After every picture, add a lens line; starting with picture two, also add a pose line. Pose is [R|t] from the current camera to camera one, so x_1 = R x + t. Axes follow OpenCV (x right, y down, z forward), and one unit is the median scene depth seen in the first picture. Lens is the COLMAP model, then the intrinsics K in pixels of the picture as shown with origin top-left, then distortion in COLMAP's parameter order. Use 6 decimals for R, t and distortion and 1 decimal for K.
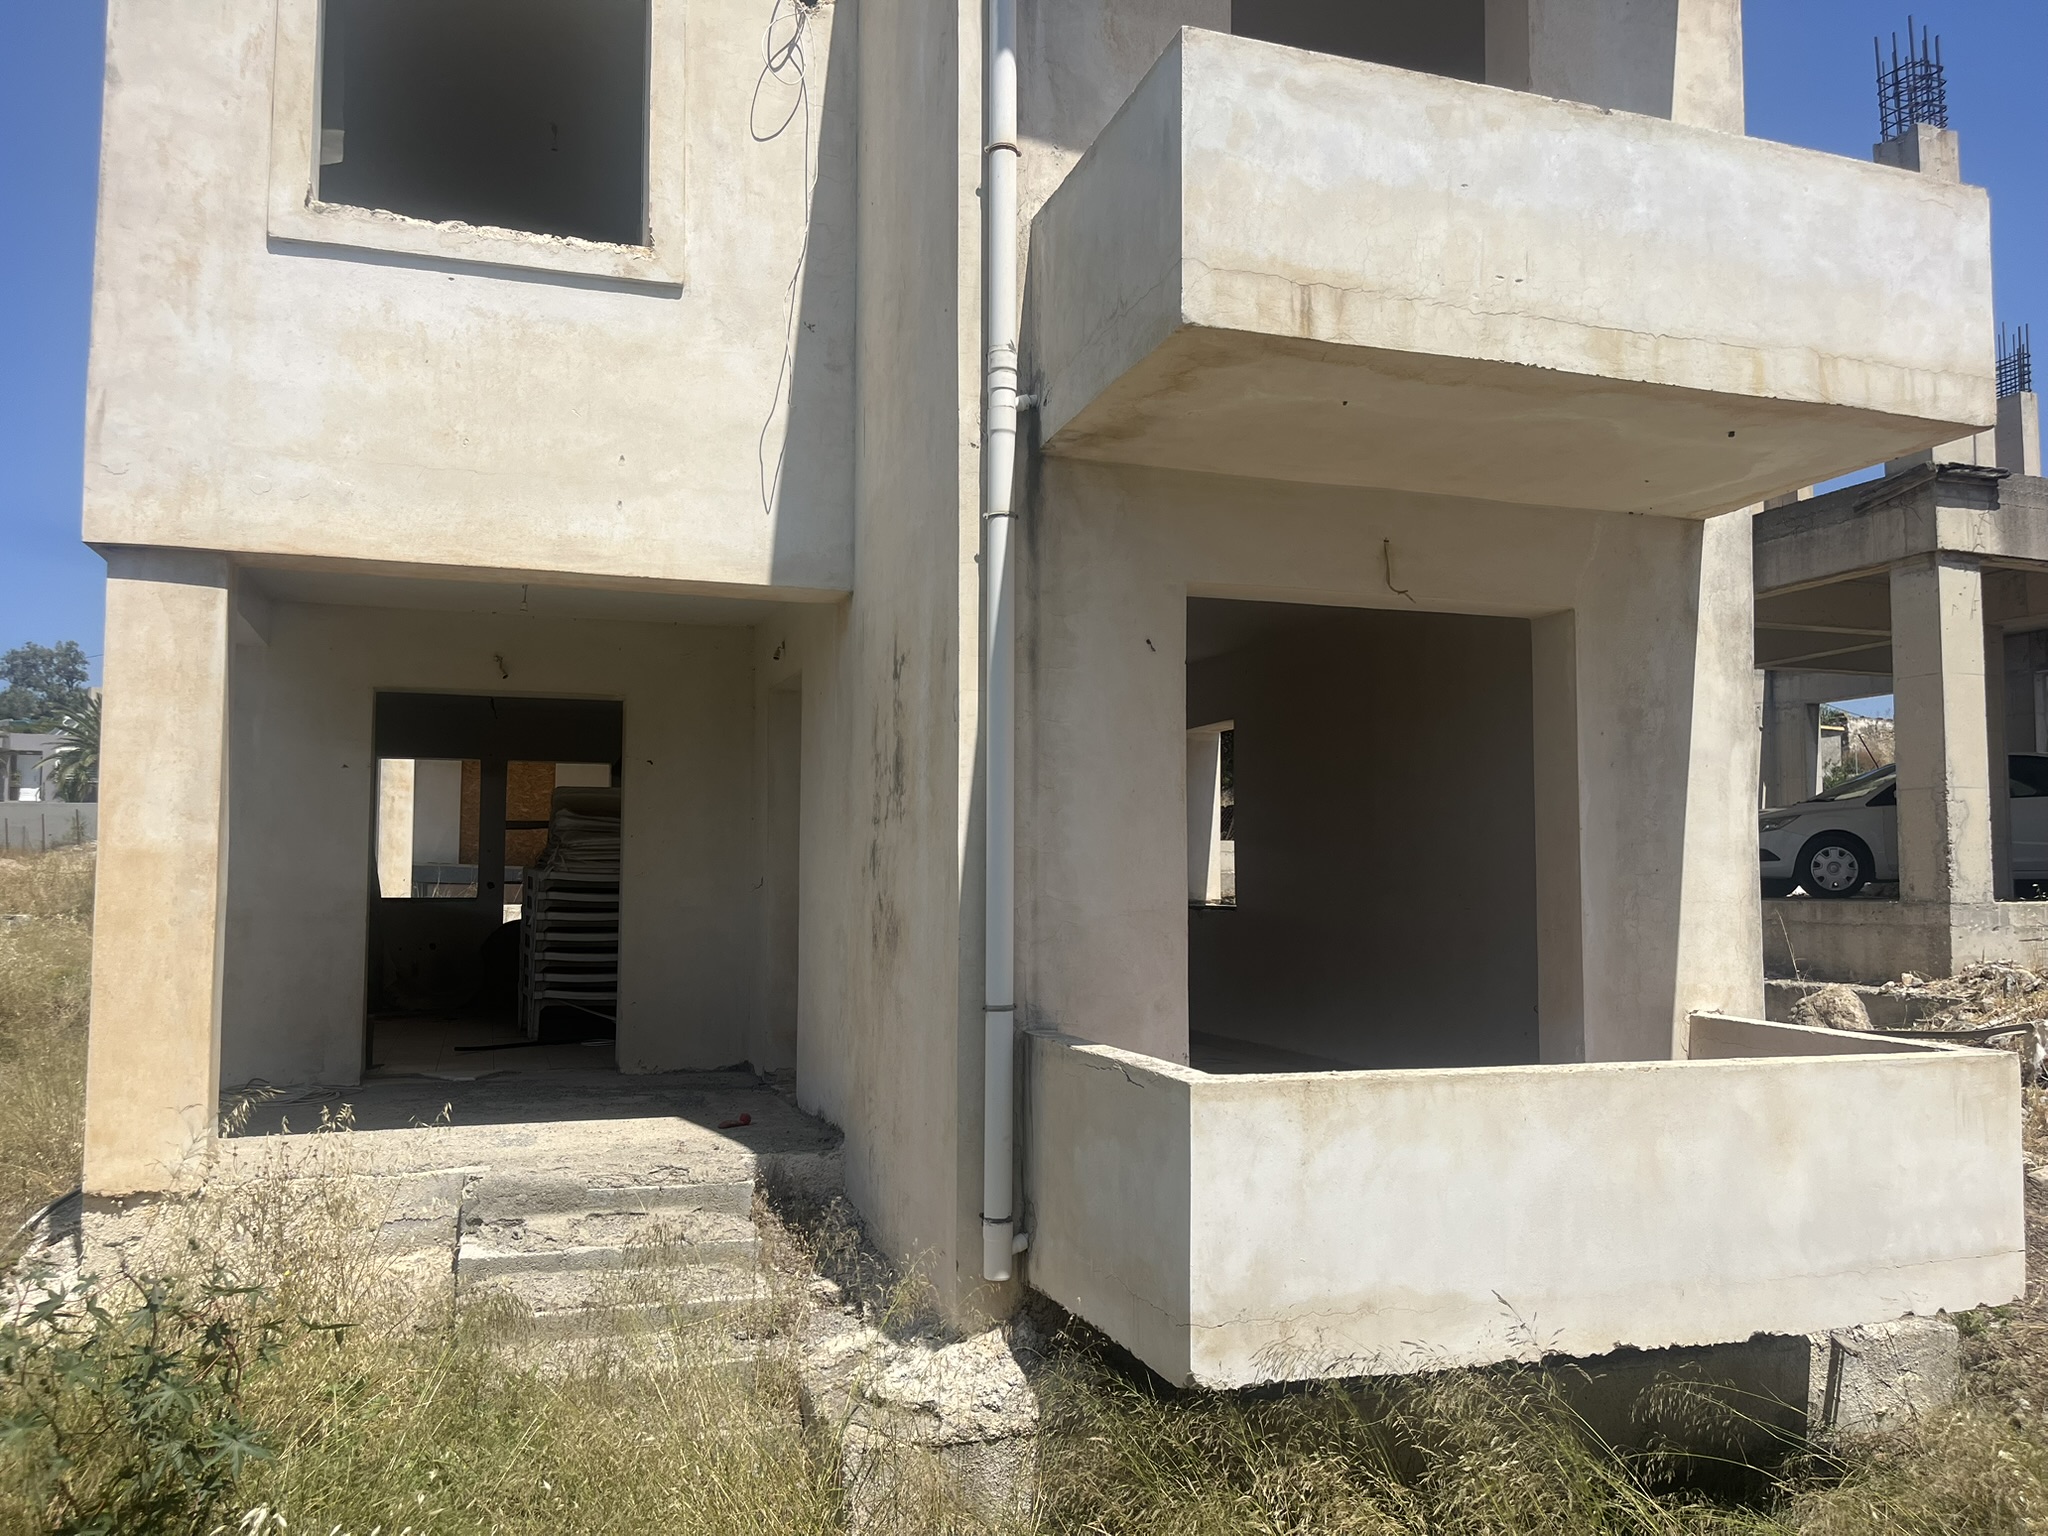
lens RADIAL K [[1564.7, 0, 1009.2], [0, 1564.7, 776.6], [0, 0, 1]] dist [0.059450, -0.079047]
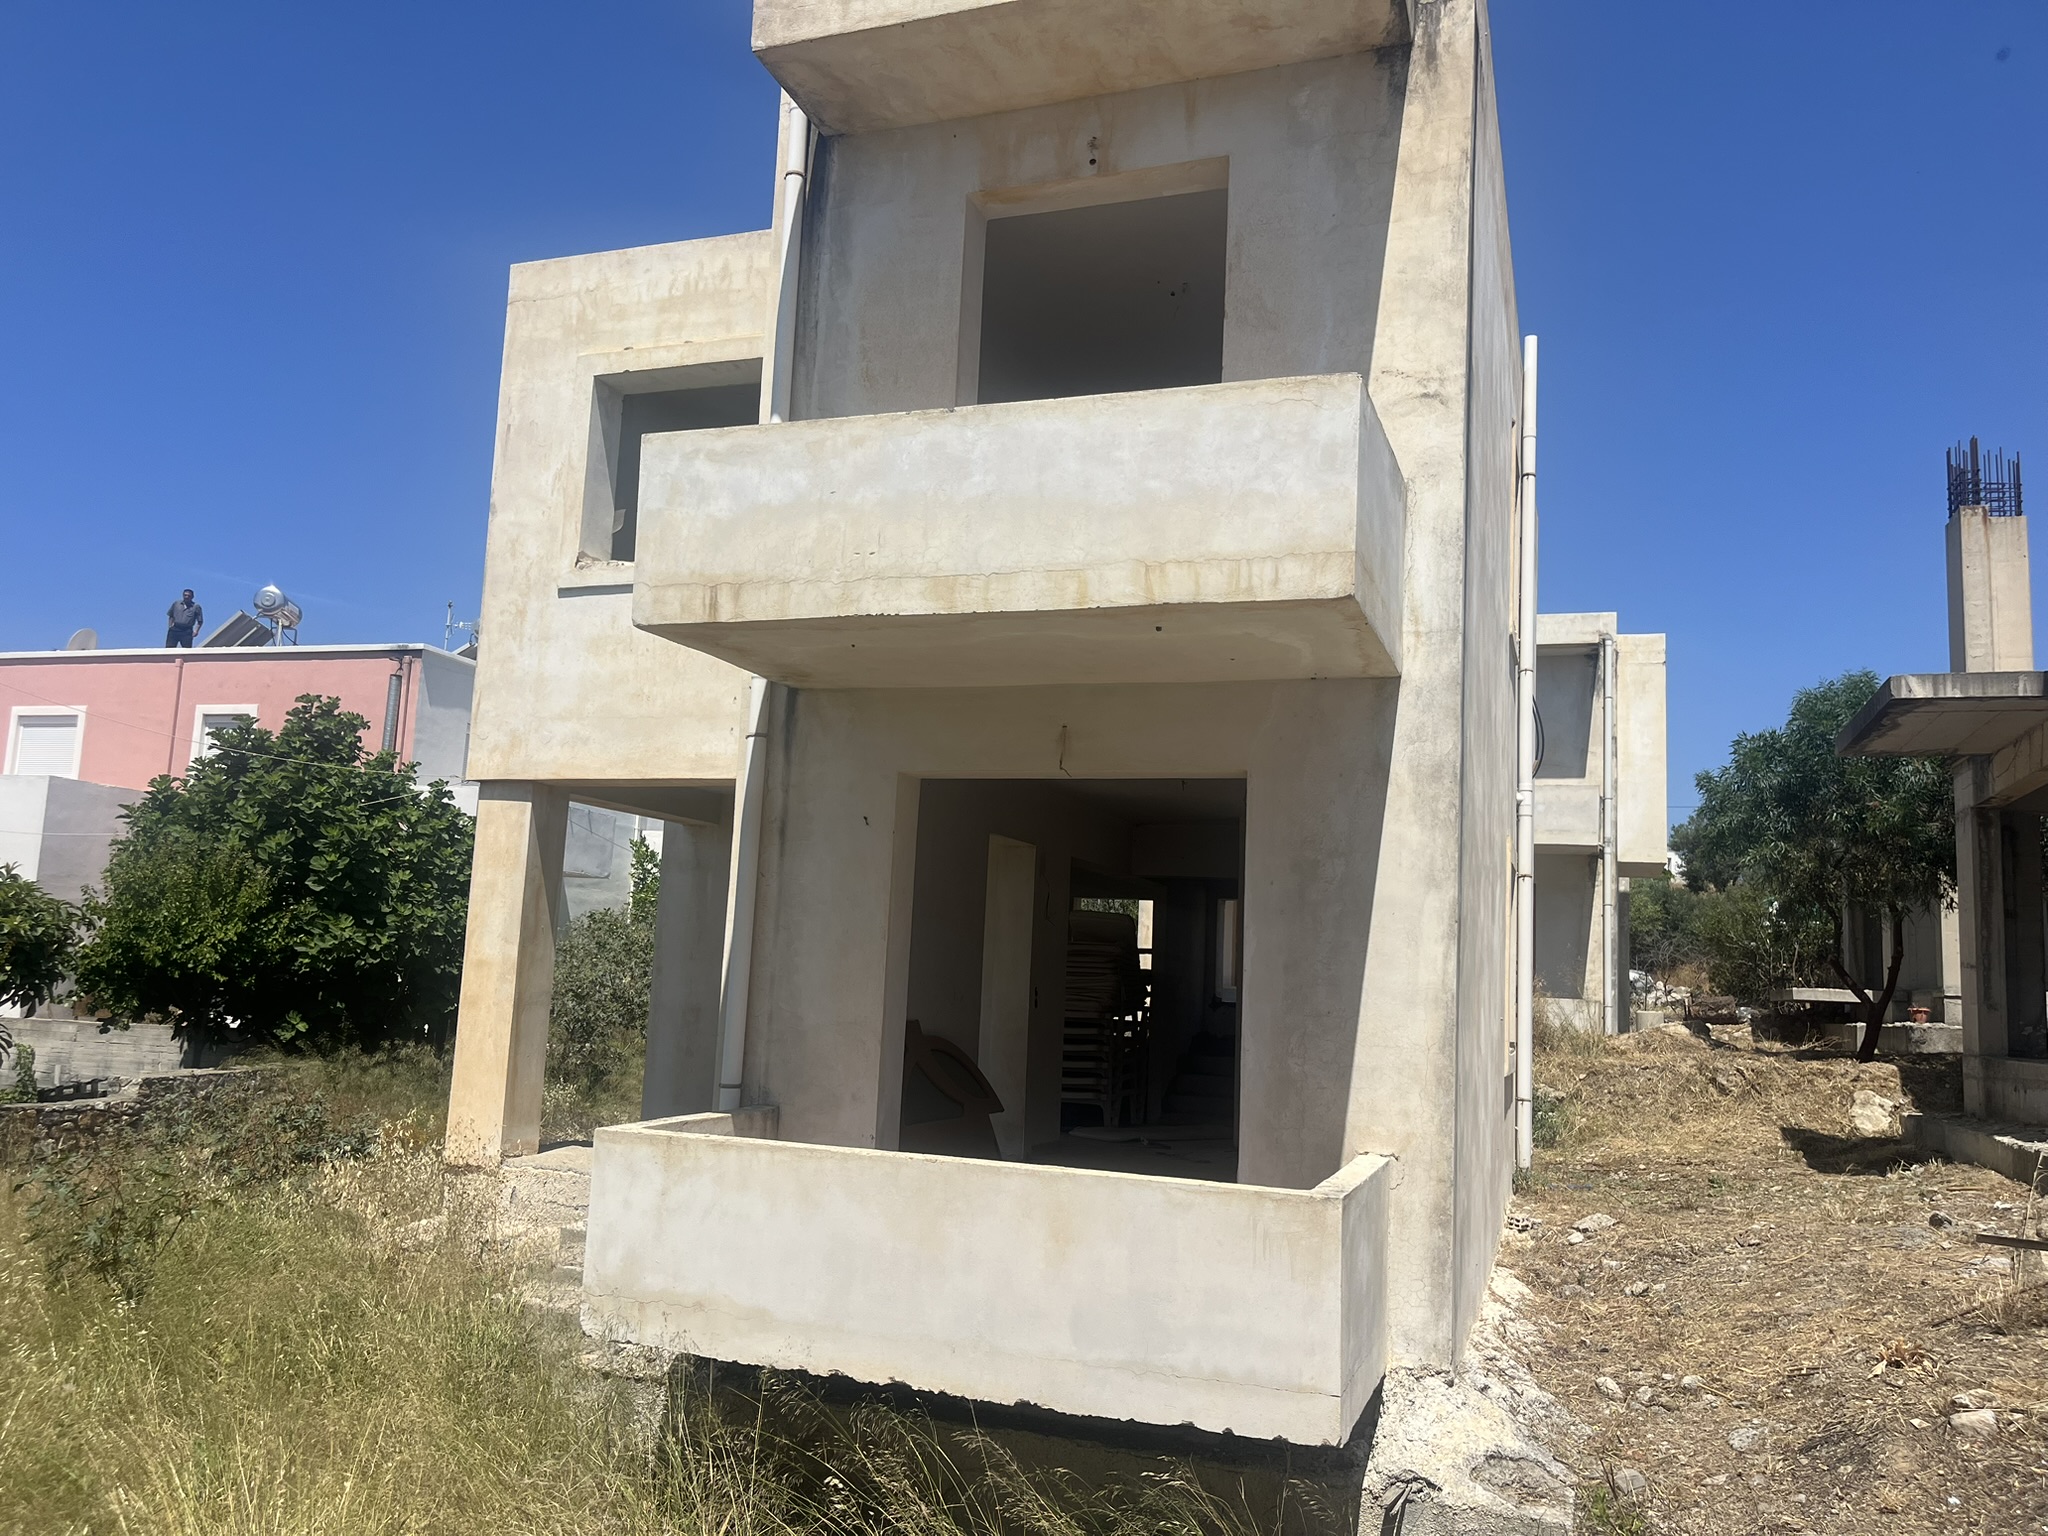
lens RADIAL K [[1564.7, 0, 1017.0], [0, 1564.7, 777.8], [0, 0, 1]] dist [0.059450, -0.079047]
pose [[0.775292, -0.049245, -0.629681, 1.126710], [-0.001543, 0.996805, -0.079856, -0.016211], [0.631601, 0.062883, 0.772739, 0.055039]]
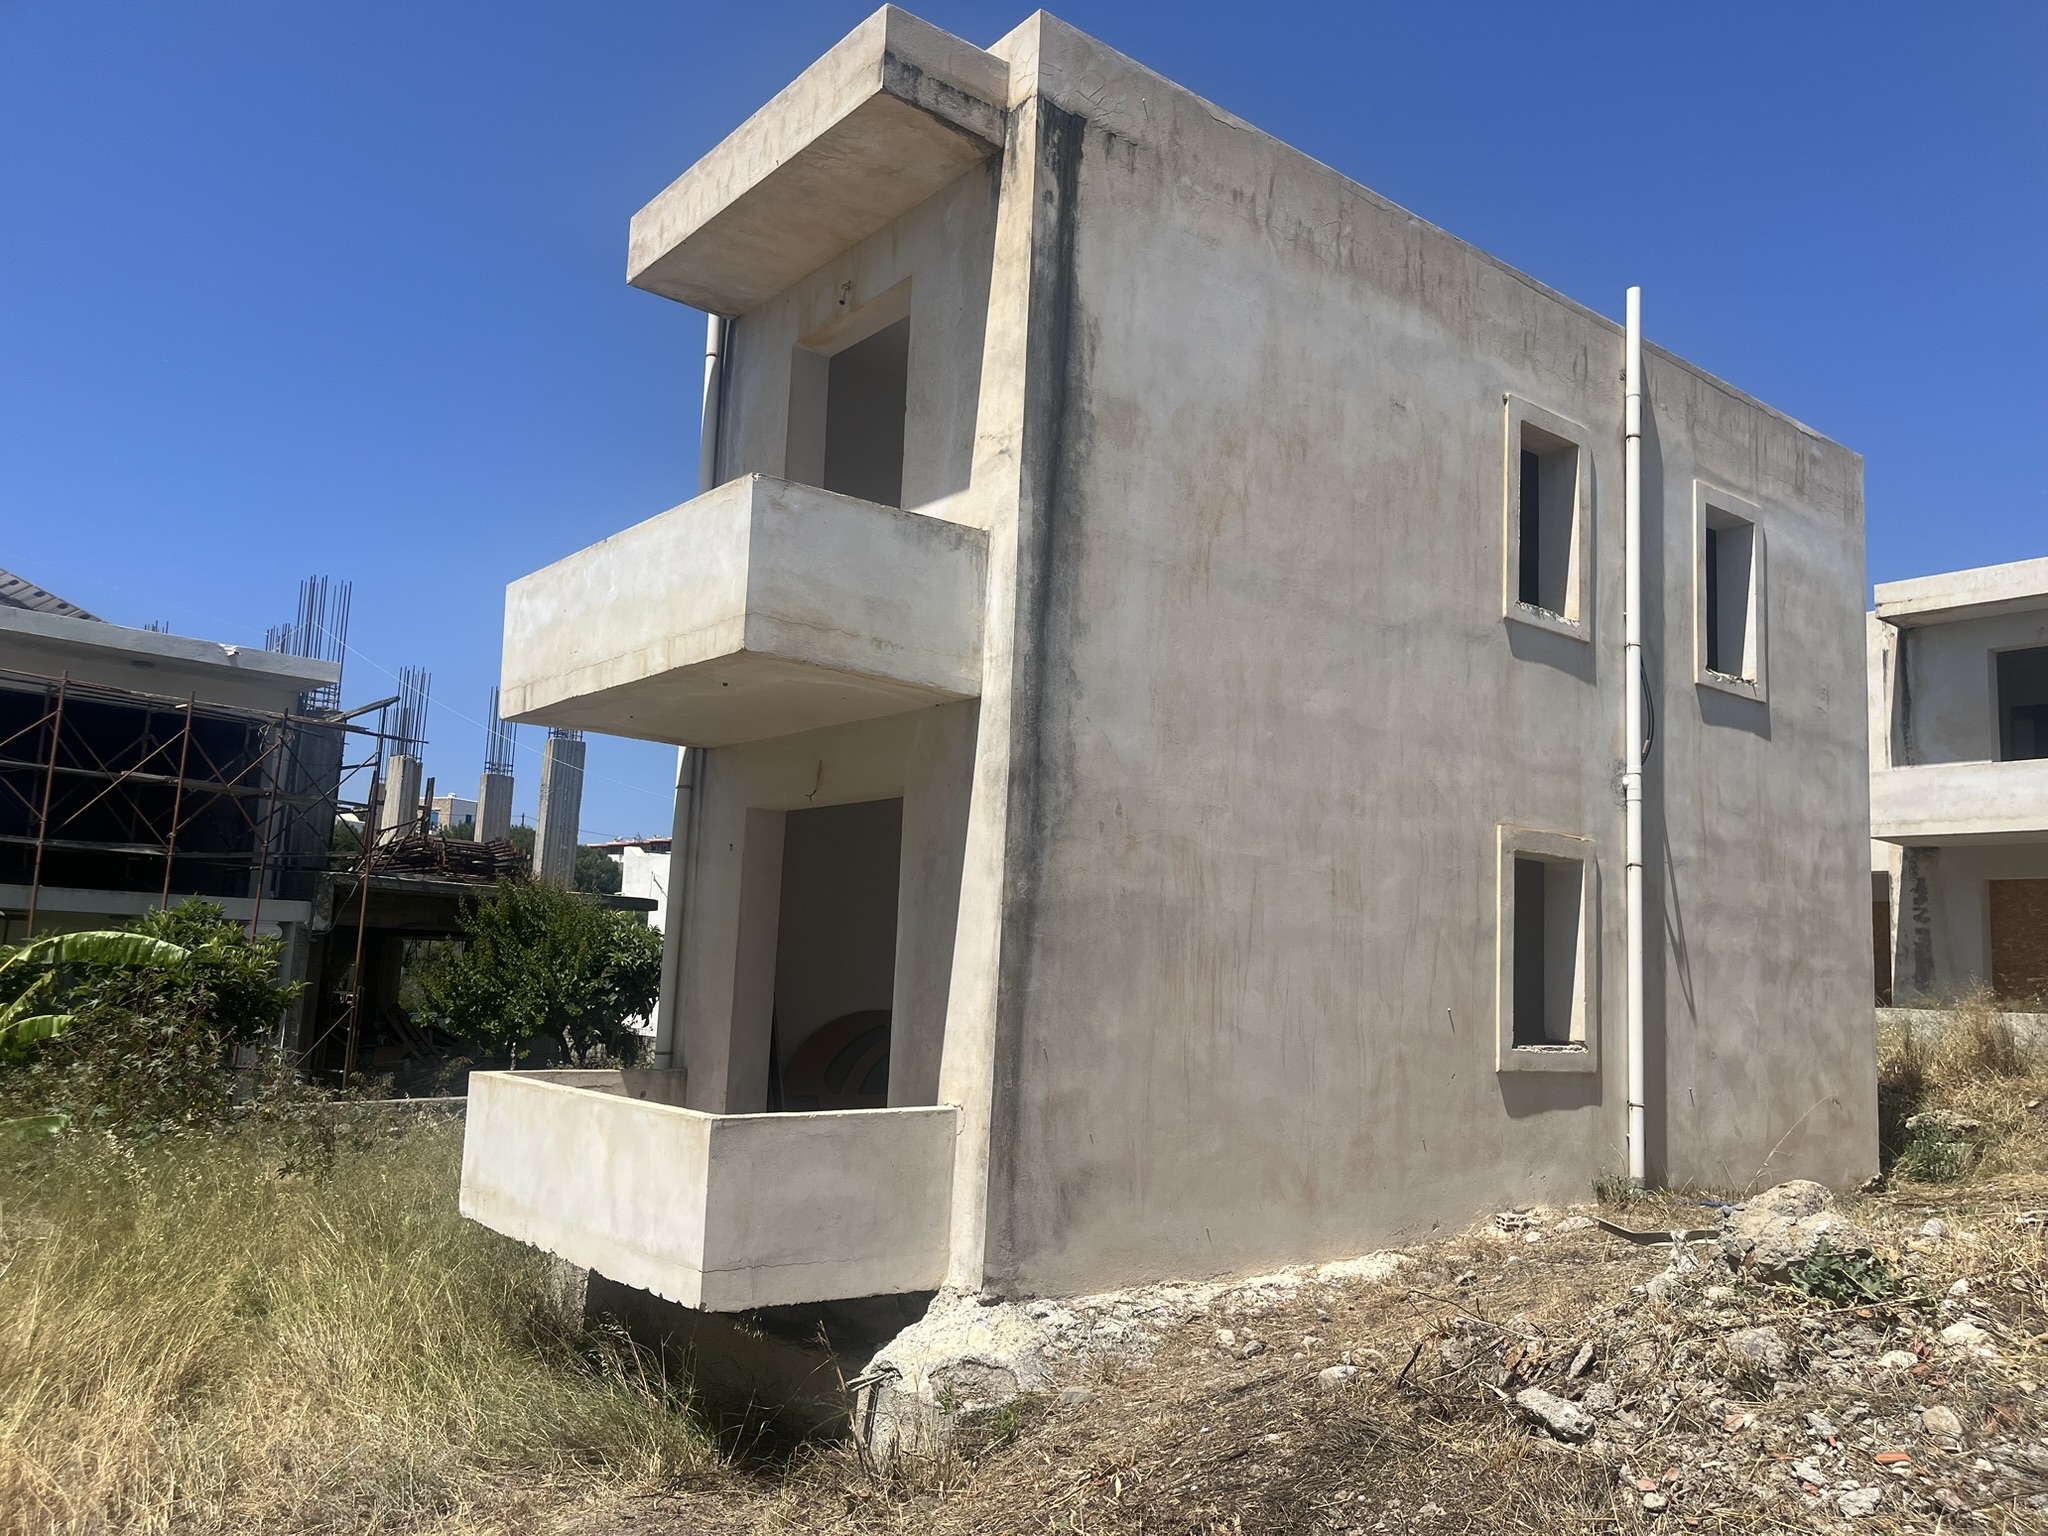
lens RADIAL K [[1564.7, 0, 1022.9], [0, 1564.7, 777.4], [0, 0, 1]] dist [0.059450, -0.079047]
pose [[0.338240, -0.114950, -0.934013, 1.976880], [0.024318, 0.993248, -0.113434, 0.046012], [0.940746, 0.015655, 0.338751, 0.787459]]
